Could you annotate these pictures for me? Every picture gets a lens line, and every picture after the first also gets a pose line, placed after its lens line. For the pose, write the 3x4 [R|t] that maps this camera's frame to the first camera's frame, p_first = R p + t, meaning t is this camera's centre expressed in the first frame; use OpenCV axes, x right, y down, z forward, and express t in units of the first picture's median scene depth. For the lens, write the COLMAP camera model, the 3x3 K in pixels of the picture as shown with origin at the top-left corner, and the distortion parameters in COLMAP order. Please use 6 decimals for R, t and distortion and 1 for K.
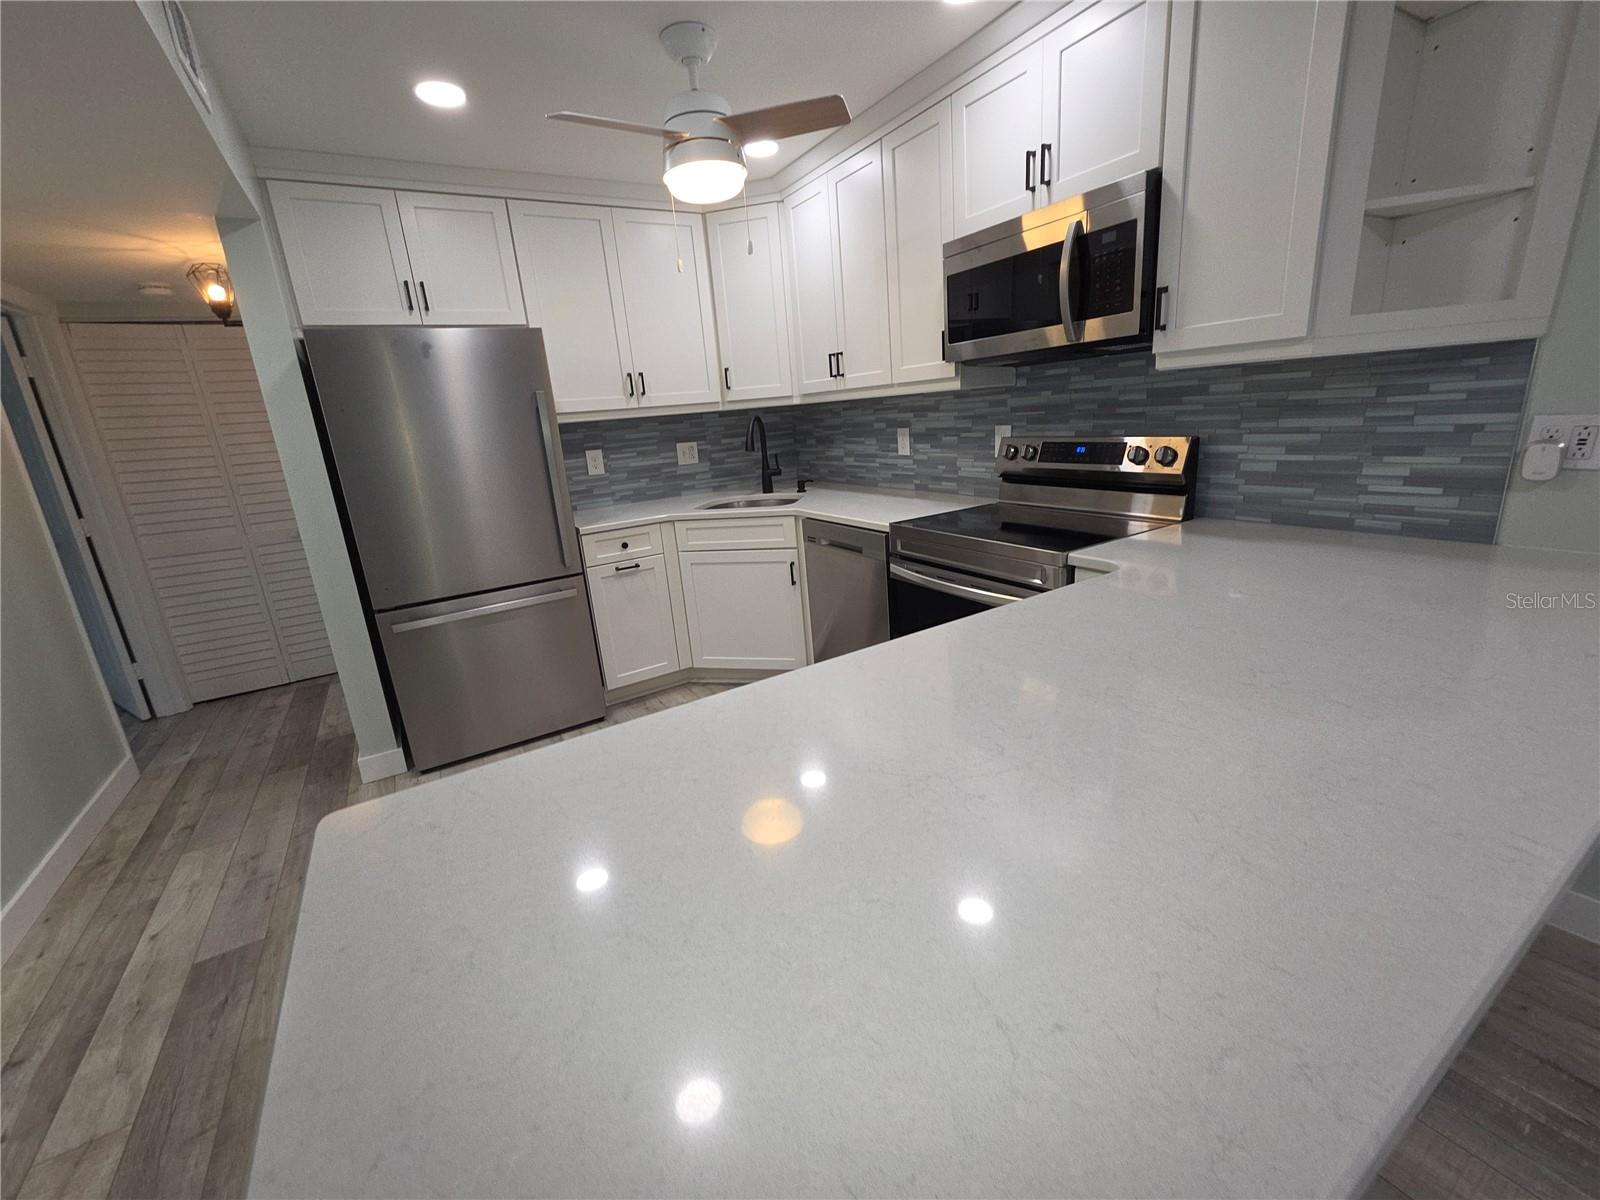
lens RADIAL K [[651.3, 0, 810.0], [0, 651.3, 590.6], [0, 0, 1]] dist [-0.003176, 0.000584]
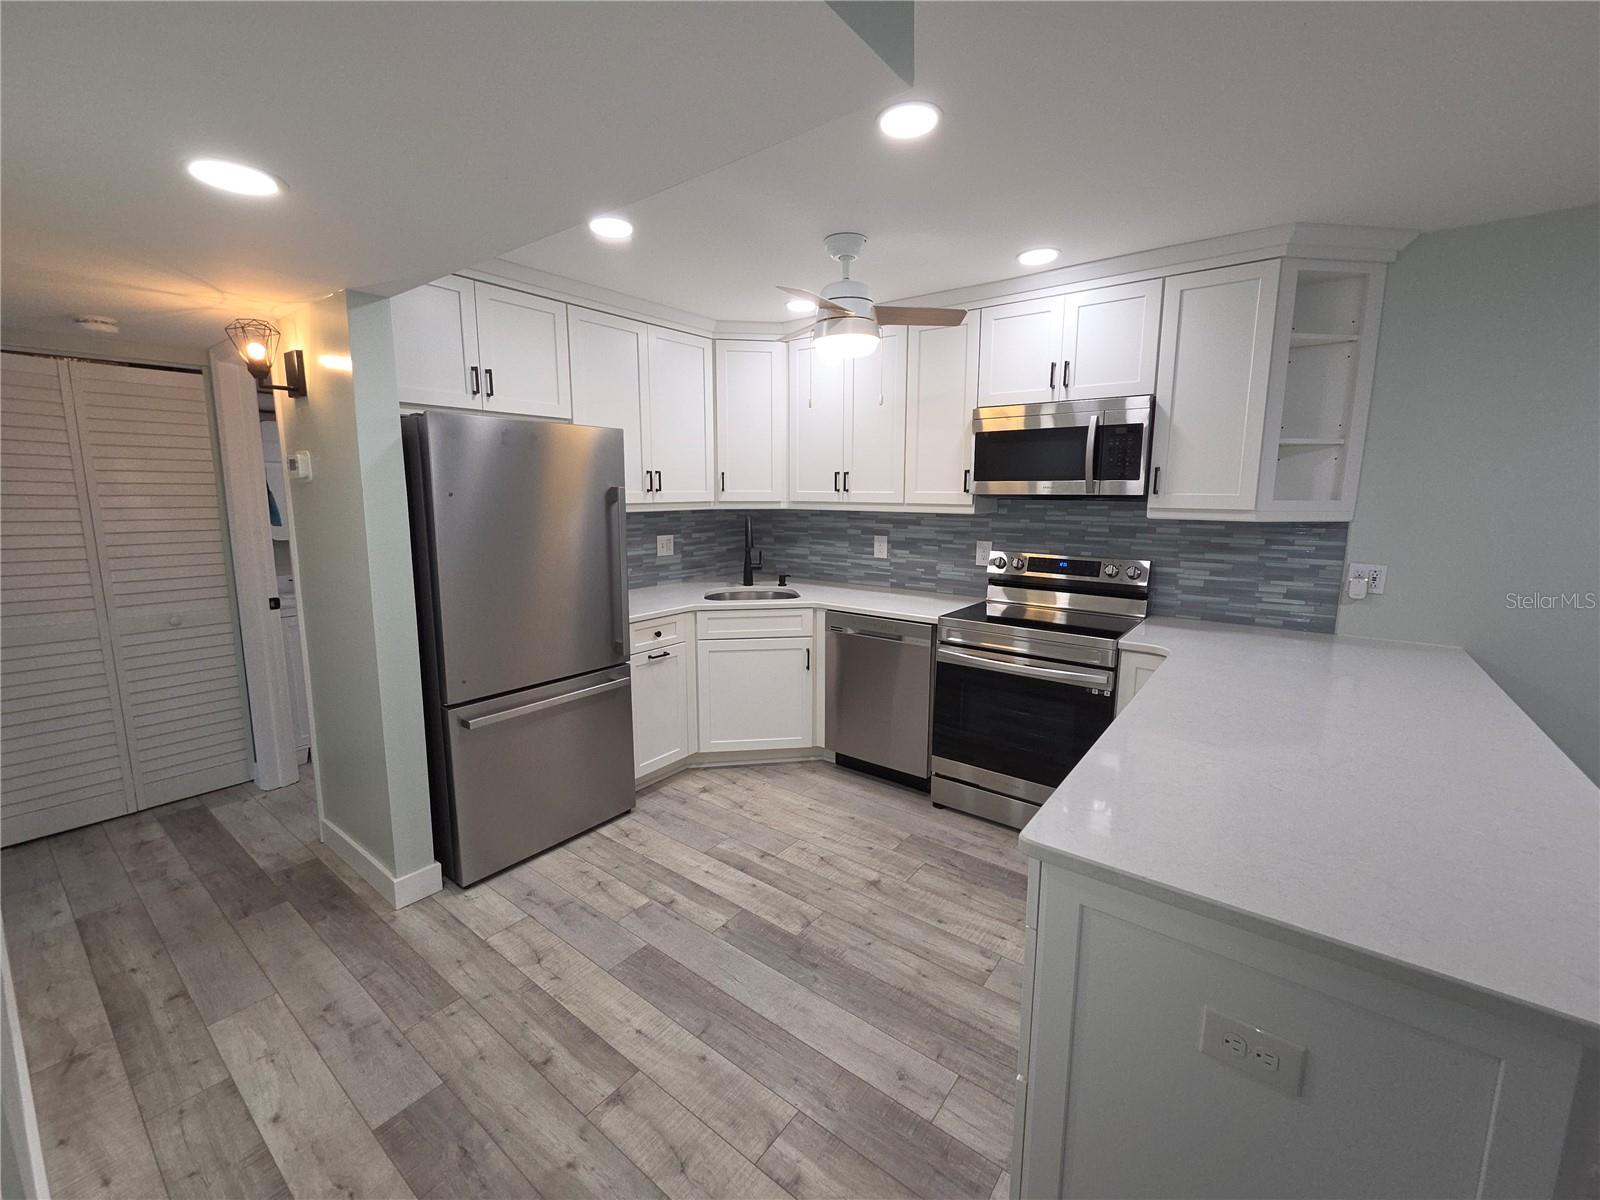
lens RADIAL K [[651.3, 0, 809.4], [0, 651.3, 590.5], [0, 0, 1]] dist [-0.003176, 0.000584]
pose [[0.930074, 0.023300, 0.366632, -0.486565], [0.025048, 0.991642, -0.126563, -0.001305], [-0.366517, 0.126897, 0.921717, -0.053165]]
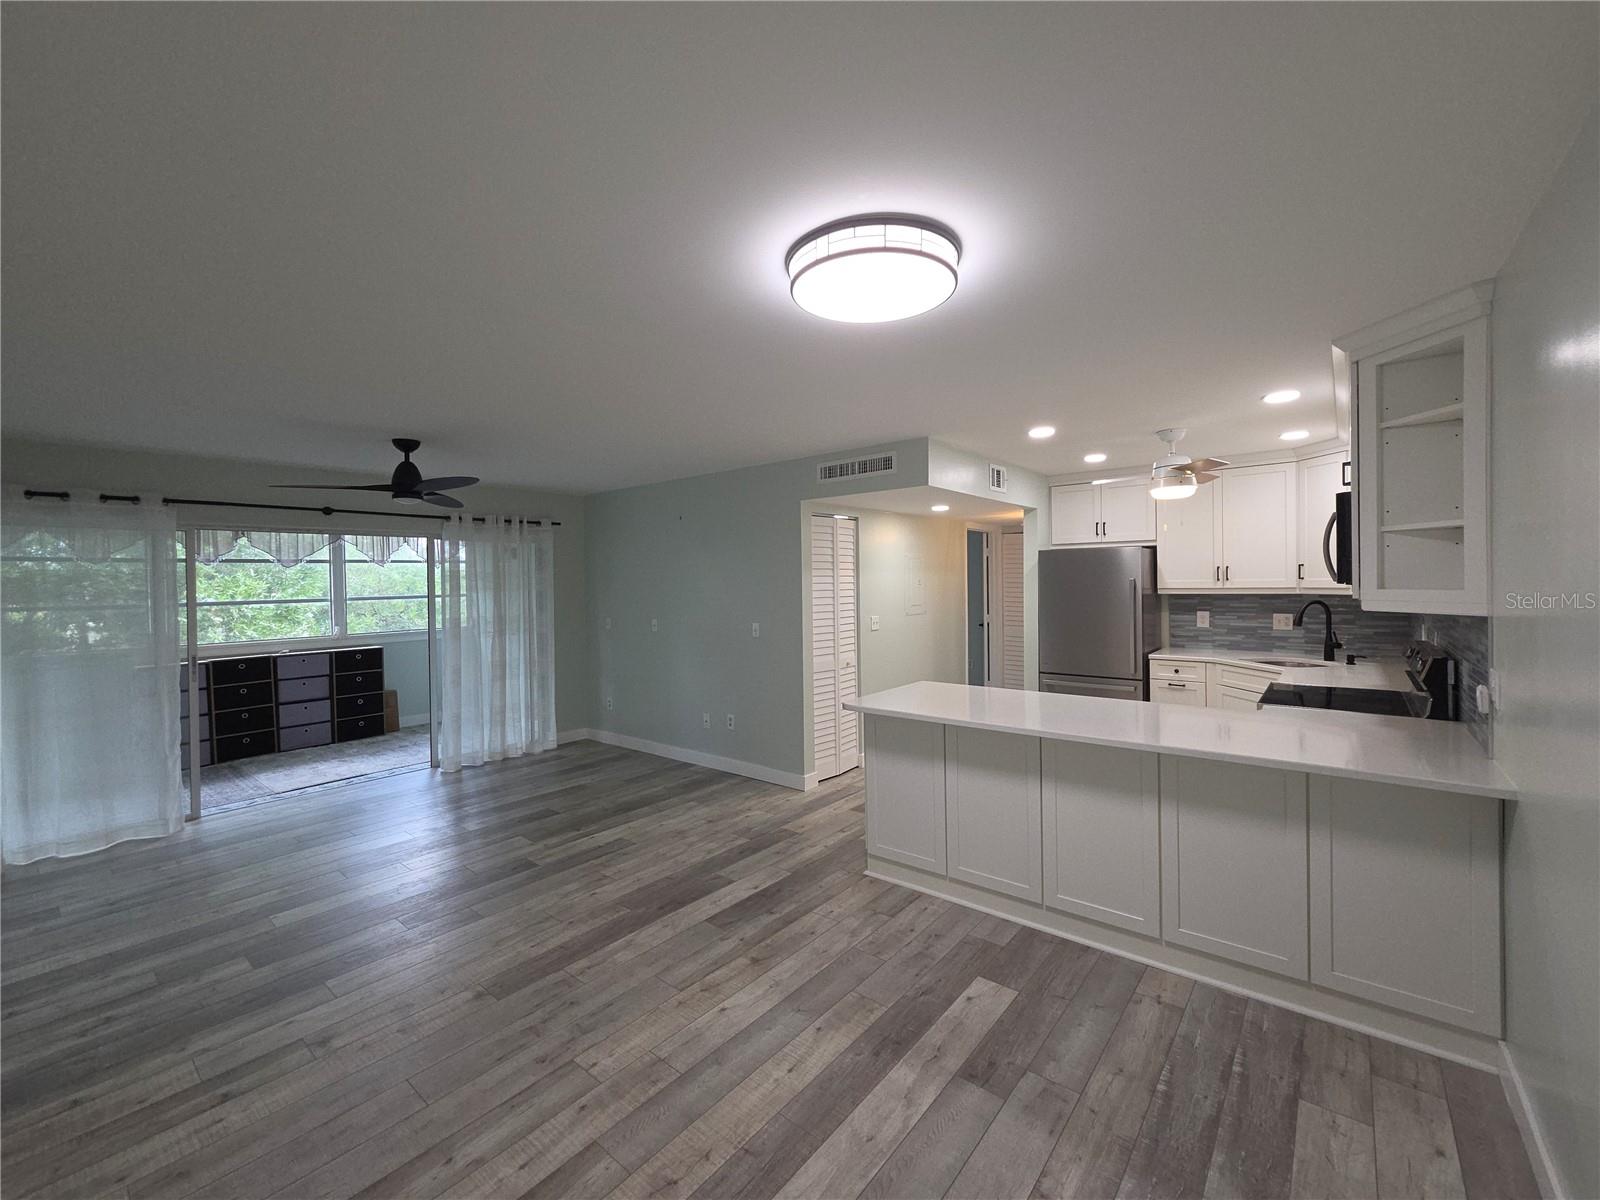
lens RADIAL K [[651.3, 0, 814.7], [0, 651.3, 587.2], [0, 0, 1]] dist [-0.003176, 0.000584]
pose [[0.324782, 0.077748, -0.942588, 1.022075], [-0.263886, 0.964487, -0.011371, -0.016166], [0.908229, 0.252429, 0.333765, -0.446733]]
